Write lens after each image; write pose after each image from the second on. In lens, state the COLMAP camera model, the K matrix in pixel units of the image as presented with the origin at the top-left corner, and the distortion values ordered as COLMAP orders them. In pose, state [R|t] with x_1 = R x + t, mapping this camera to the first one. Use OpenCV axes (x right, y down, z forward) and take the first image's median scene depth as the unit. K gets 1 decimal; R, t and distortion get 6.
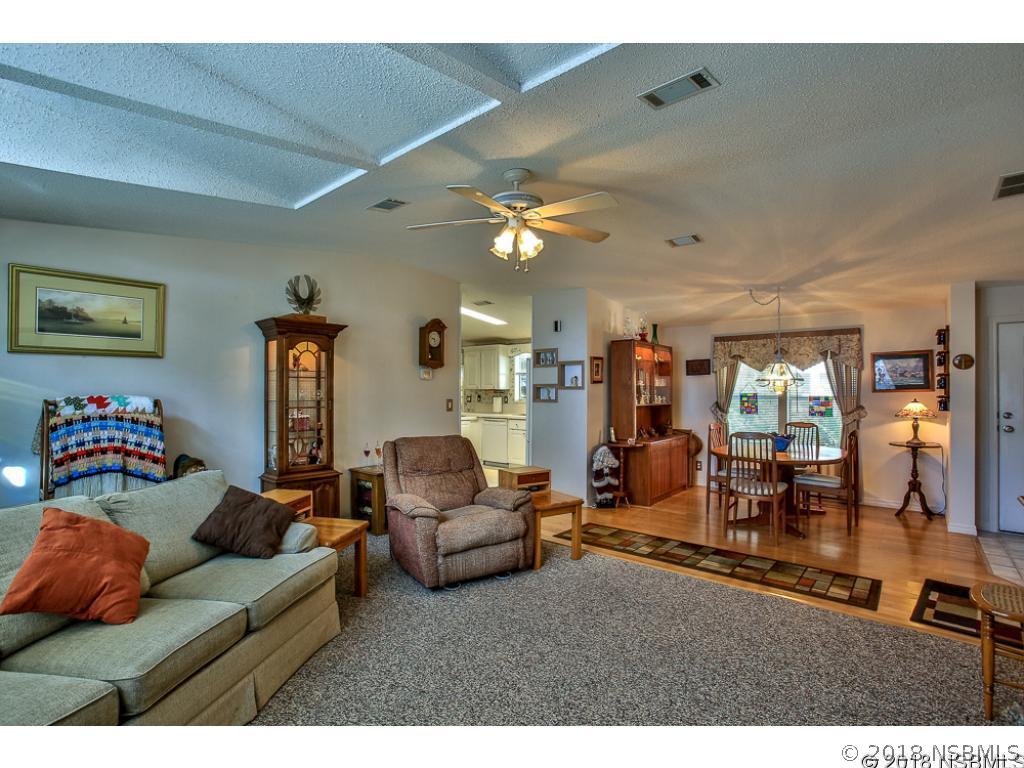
lens RADIAL K [[498.3, 0, 505.8], [0, 498.3, 386.6], [0, 0, 1]] dist [-0.048884, 0.001269]
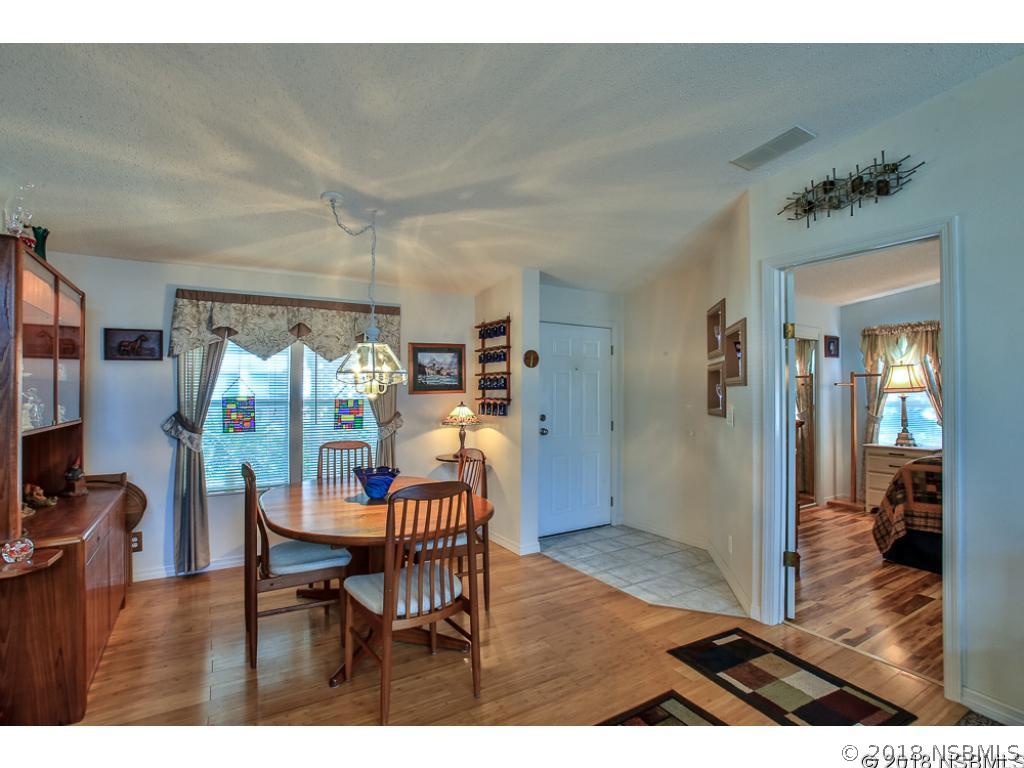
lens RADIAL K [[498.3, 0, 505.8], [0, 498.3, 386.6], [0, 0, 1]] dist [-0.048884, 0.001269]
pose [[0.316571, 0.007106, 0.948542, 0.068397], [-0.007512, 0.999959, -0.004985, 0.003447], [-0.948539, -0.005547, 0.316611, 0.715057]]
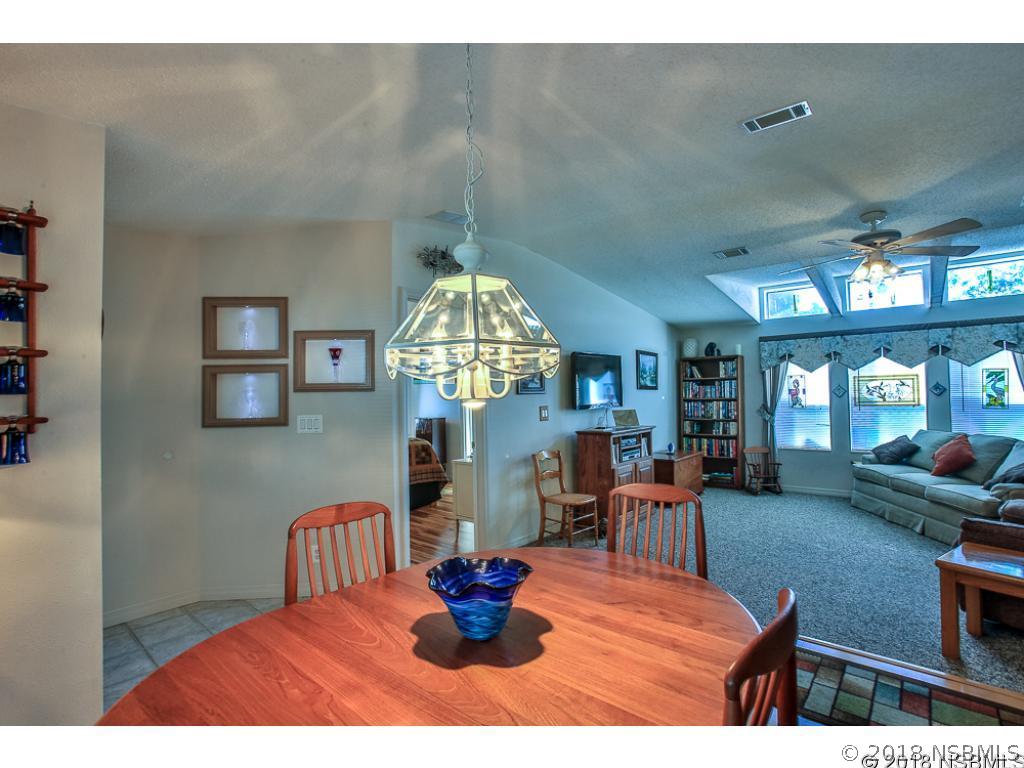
lens RADIAL K [[498.3, 0, 505.8], [0, 498.3, 386.6], [0, 0, 1]] dist [-0.048884, 0.001269]
pose [[-0.999719, 0.012128, -0.020367, 0.610505], [0.012674, 0.999558, -0.026875, 0.012739], [0.020032, -0.027126, -0.999431, 1.361088]]
